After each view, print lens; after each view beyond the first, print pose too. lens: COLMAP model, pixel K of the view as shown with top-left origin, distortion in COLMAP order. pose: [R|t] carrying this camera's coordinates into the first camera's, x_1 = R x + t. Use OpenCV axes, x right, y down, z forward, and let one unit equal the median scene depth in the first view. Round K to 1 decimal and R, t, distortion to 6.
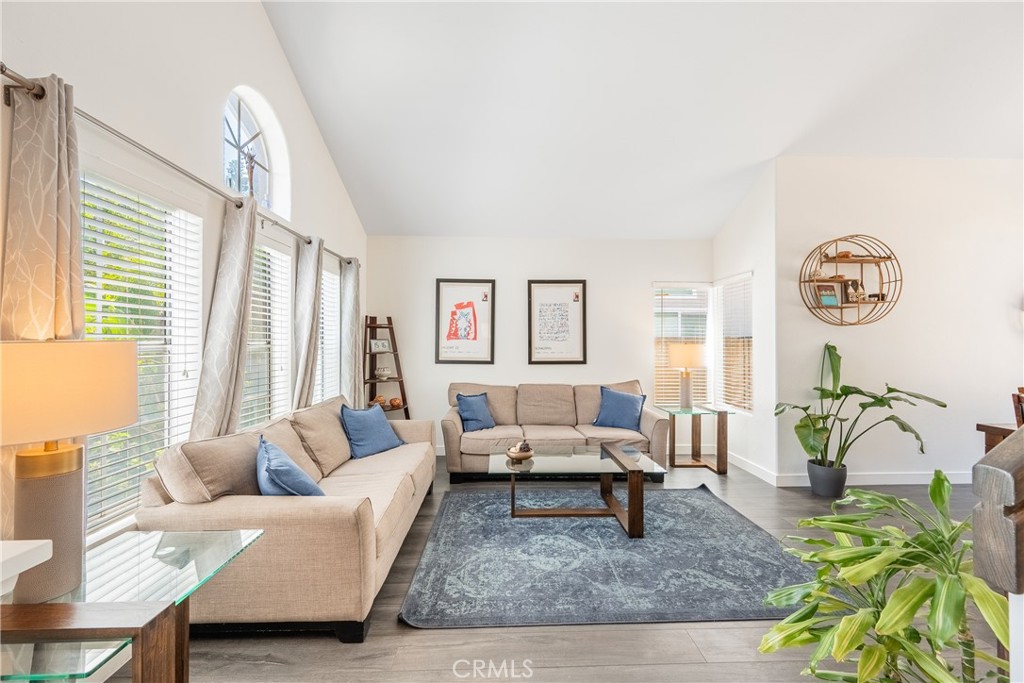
lens RADIAL K [[405.0, 0, 505.2], [0, 405.0, 343.8], [0, 0, 1]] dist [-0.000669, 0.001000]
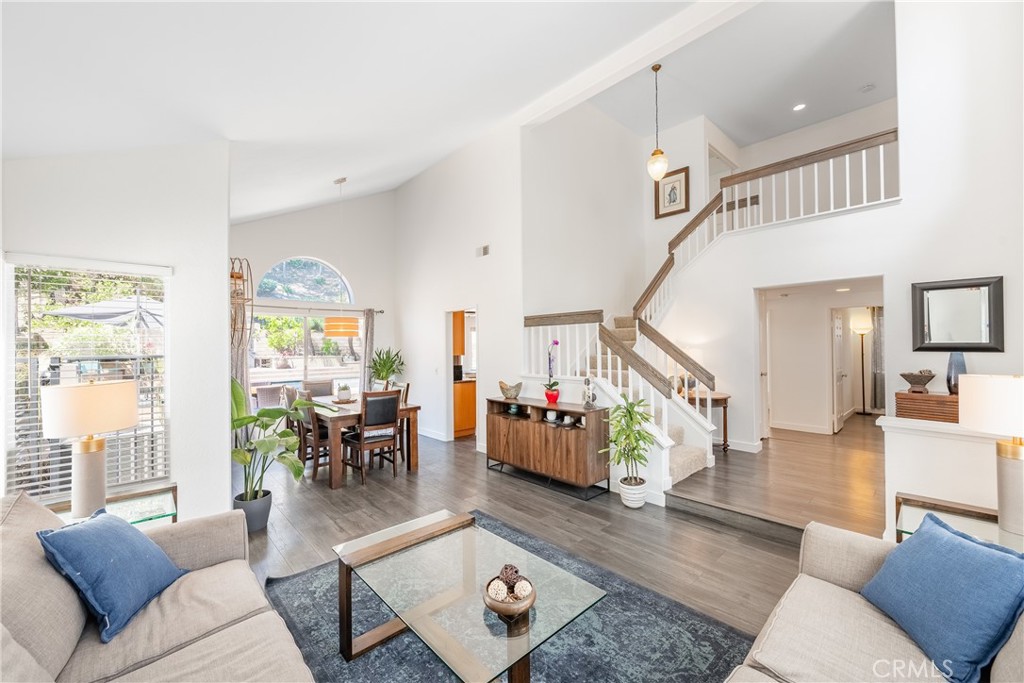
lens RADIAL K [[405.0, 0, 513.3], [0, 405.0, 340.3], [0, 0, 1]] dist [-0.000669, 0.001000]
pose [[-0.673763, 0.013821, 0.738818, -0.252519], [0.008774, 0.999904, -0.010703, -0.040718], [-0.738895, -0.000729, -0.673820, 0.938117]]
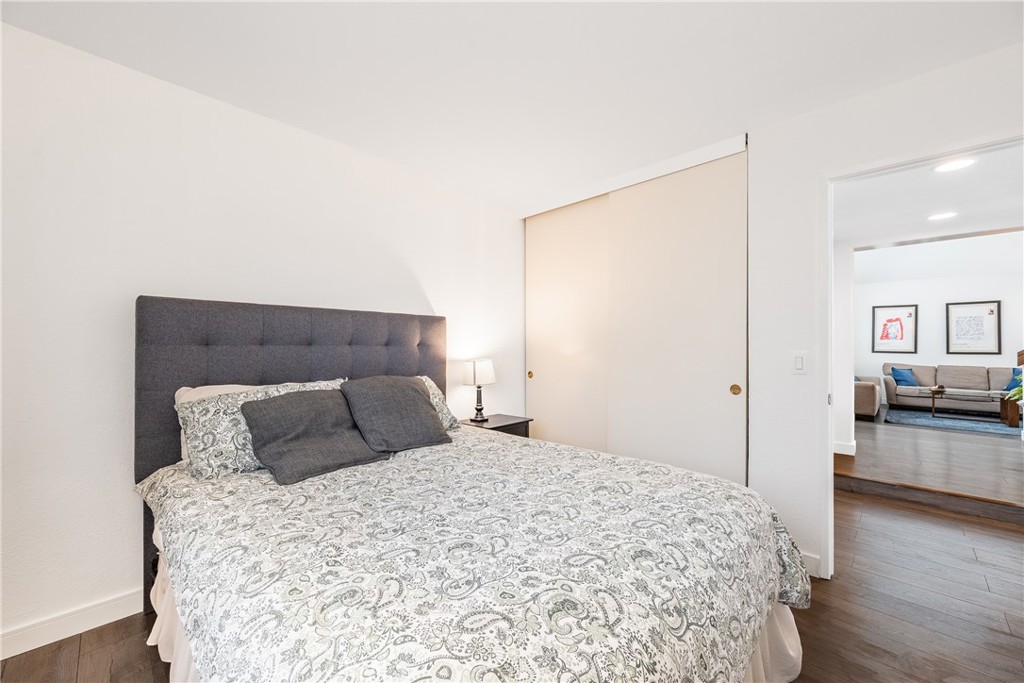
lens RADIAL K [[405.0, 0, 513.4], [0, 405.0, 343.0], [0, 0, 1]] dist [-0.000669, 0.001000]
pose [[0.707303, -0.000684, -0.706911, -0.025518], [-0.002278, 0.999992, -0.003246, 0.015799], [0.706907, 0.003907, 0.707295, -1.518104]]
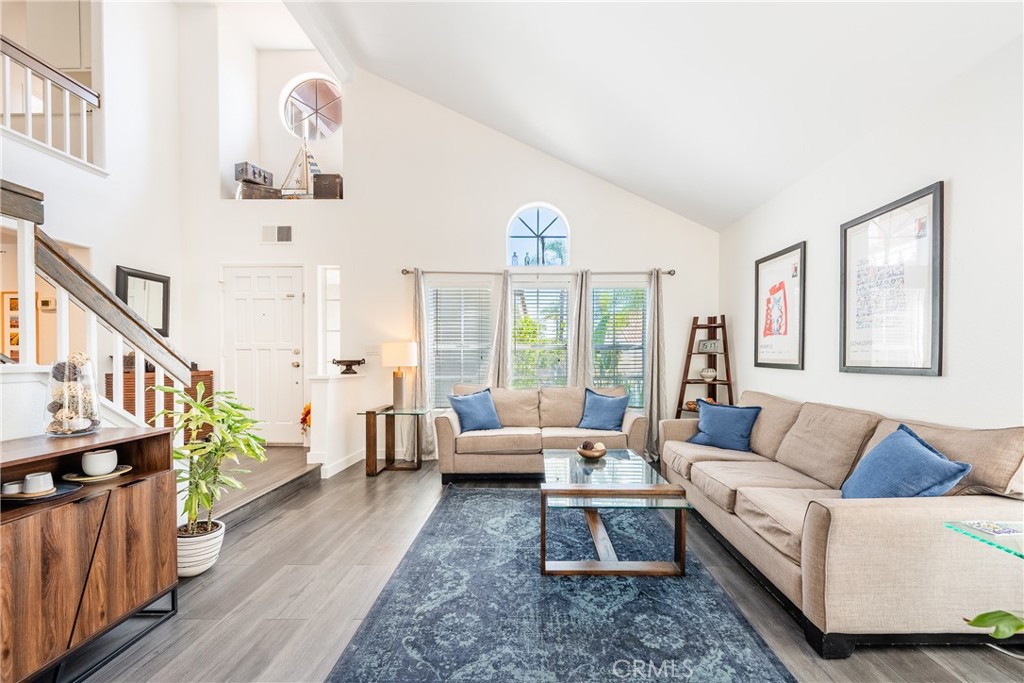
lens RADIAL K [[405.0, 0, 530.4], [0, 405.0, 364.3], [0, 0, 1]] dist [-0.000669, 0.001000]
pose [[-0.031782, 0.016642, -0.999356, 0.688024], [-0.002067, 0.999858, 0.016716, 0.033411], [0.999493, 0.002597, -0.031743, 0.611964]]
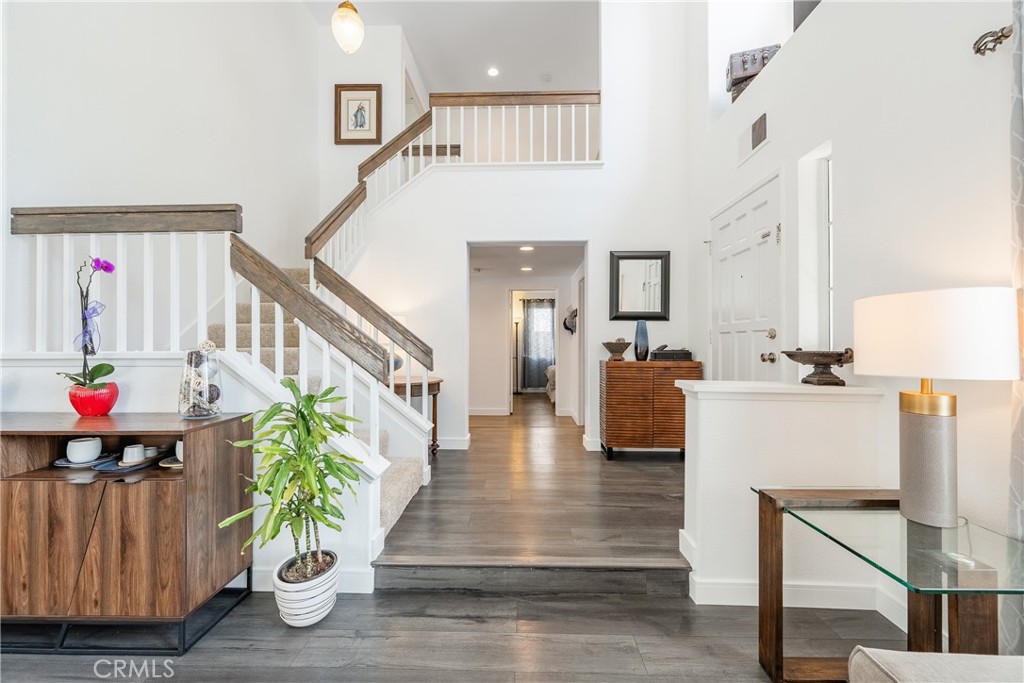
lens RADIAL K [[405.0, 0, 507.1], [0, 405.0, 340.5], [0, 0, 1]] dist [-0.000669, 0.001000]
pose [[-0.998599, 0.001301, 0.052904, -0.004985], [0.001046, 0.999988, -0.004841, 0.030814], [-0.052909, -0.004779, -0.998588, 0.566607]]
